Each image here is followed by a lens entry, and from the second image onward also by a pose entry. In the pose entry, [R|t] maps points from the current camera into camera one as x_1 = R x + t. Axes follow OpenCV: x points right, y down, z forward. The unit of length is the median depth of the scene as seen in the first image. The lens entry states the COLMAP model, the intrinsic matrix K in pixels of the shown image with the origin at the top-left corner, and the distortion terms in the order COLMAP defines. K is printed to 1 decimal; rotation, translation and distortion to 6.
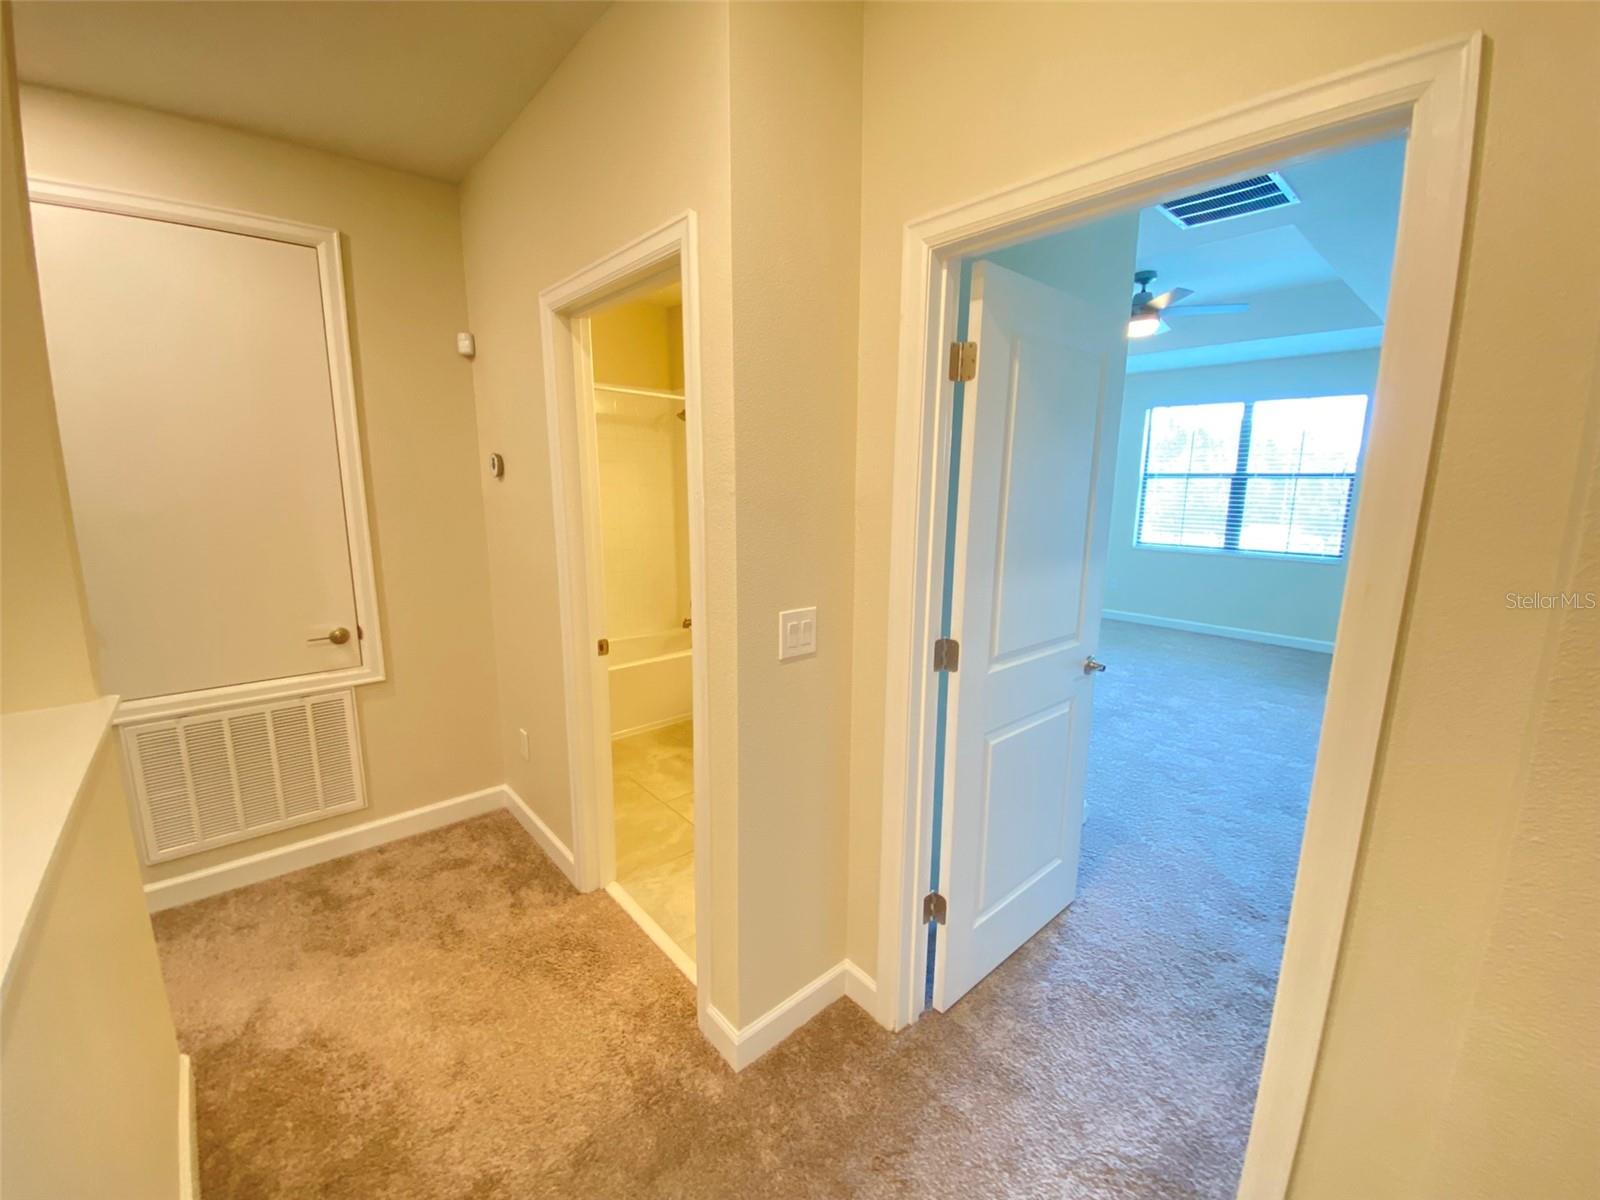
lens RADIAL K [[640.3, 0, 795.9], [0, 640.3, 603.9], [0, 0, 1]] dist [0.001202, -0.012926]
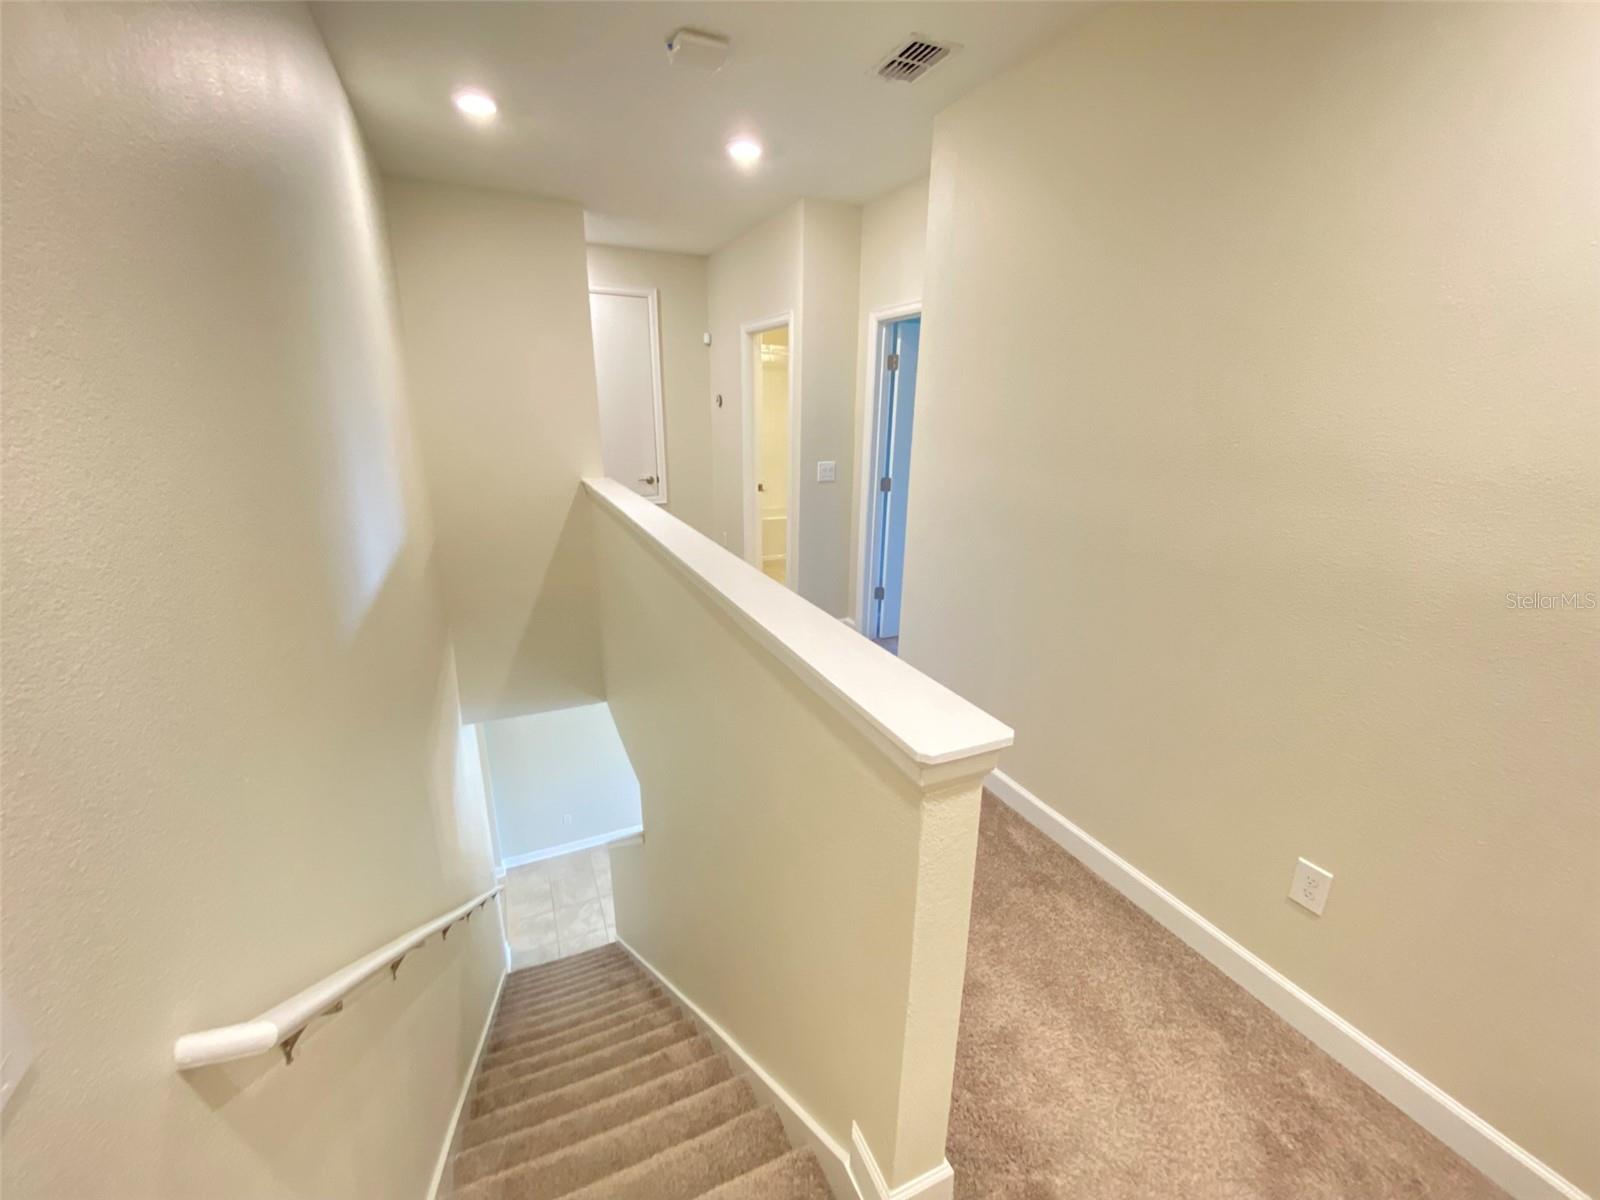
lens RADIAL K [[637.7, 0, 792.5], [0, 637.7, 628.5], [0, 0, 1]] dist [0.010716, -0.024042]
pose [[0.955508, 0.104538, -0.275819, 0.475798], [-0.062121, 0.985437, 0.158287, 0.197426], [0.288350, -0.134110, 0.948087, -1.153953]]
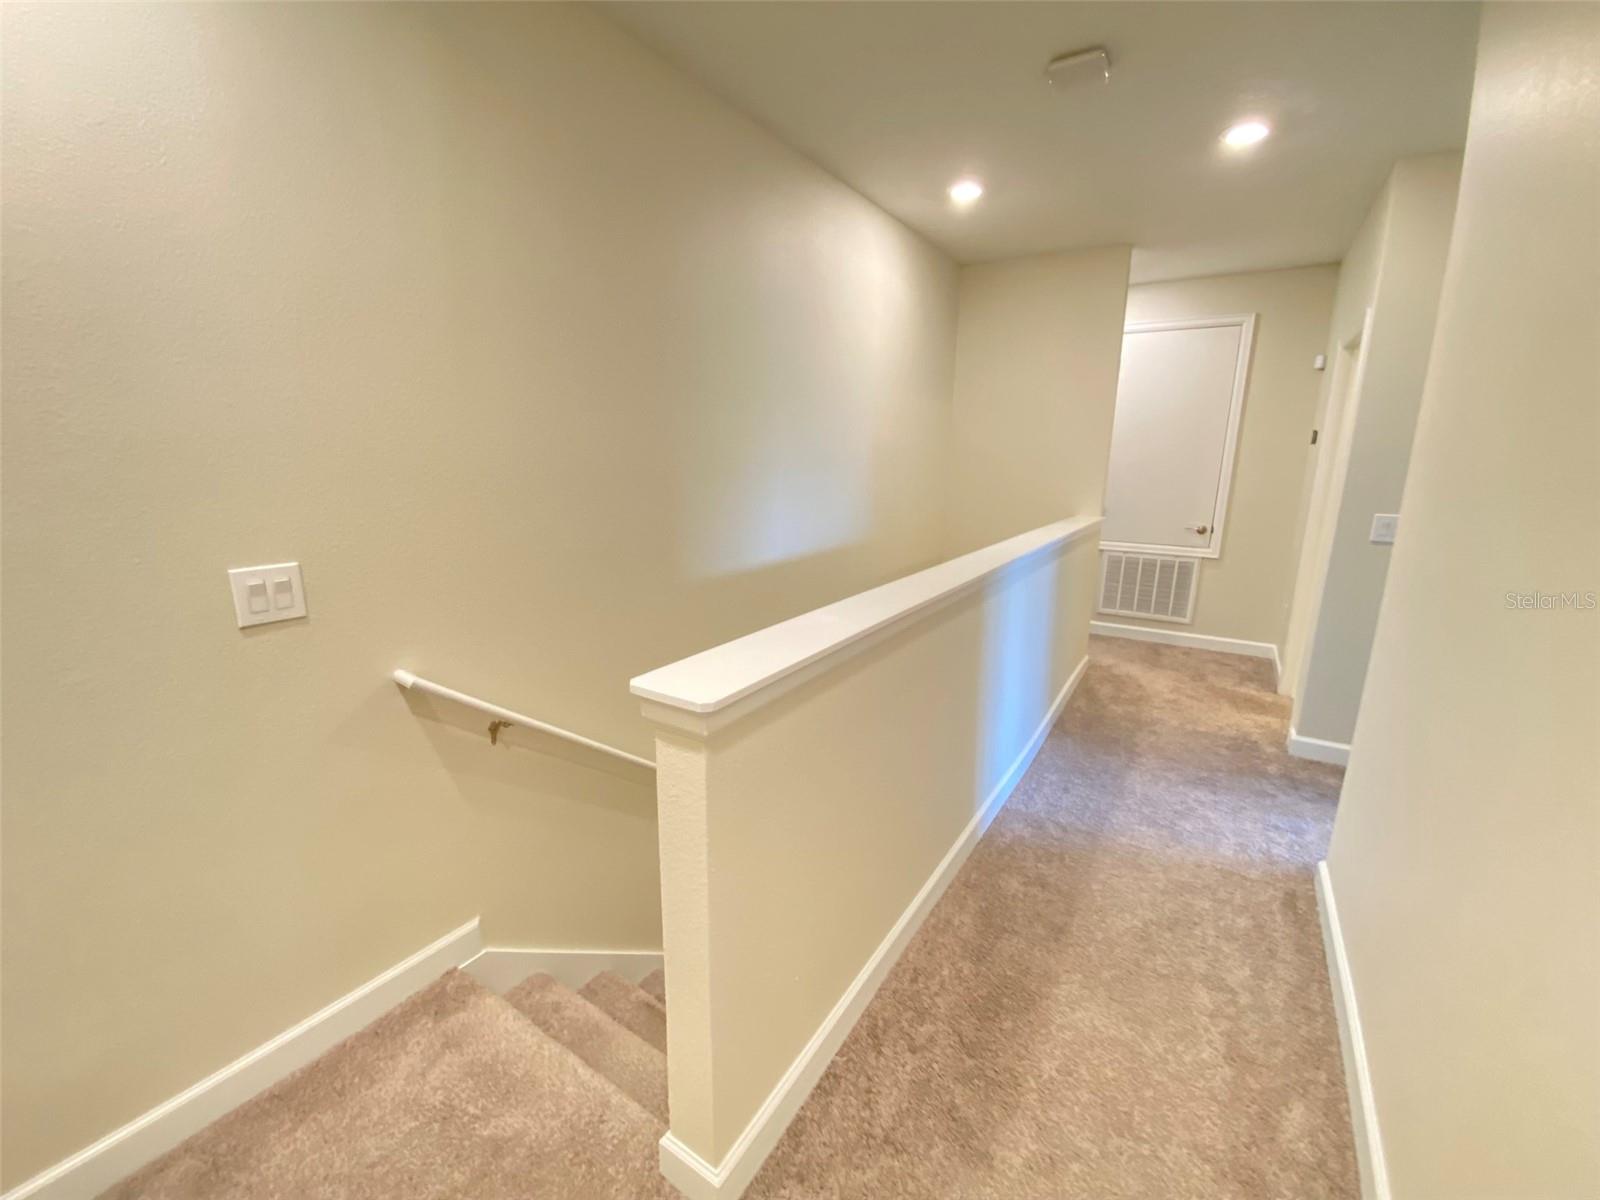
lens RADIAL K [[648.7, 0, 801.7], [0, 648.7, 600.1], [0, 0, 1]] dist [0.011942, -0.016030]
pose [[0.266187, 0.202652, -0.942378, 0.934932], [-0.182471, 0.970567, 0.157173, 0.186097], [0.946493, 0.130119, 0.295331, -0.753770]]
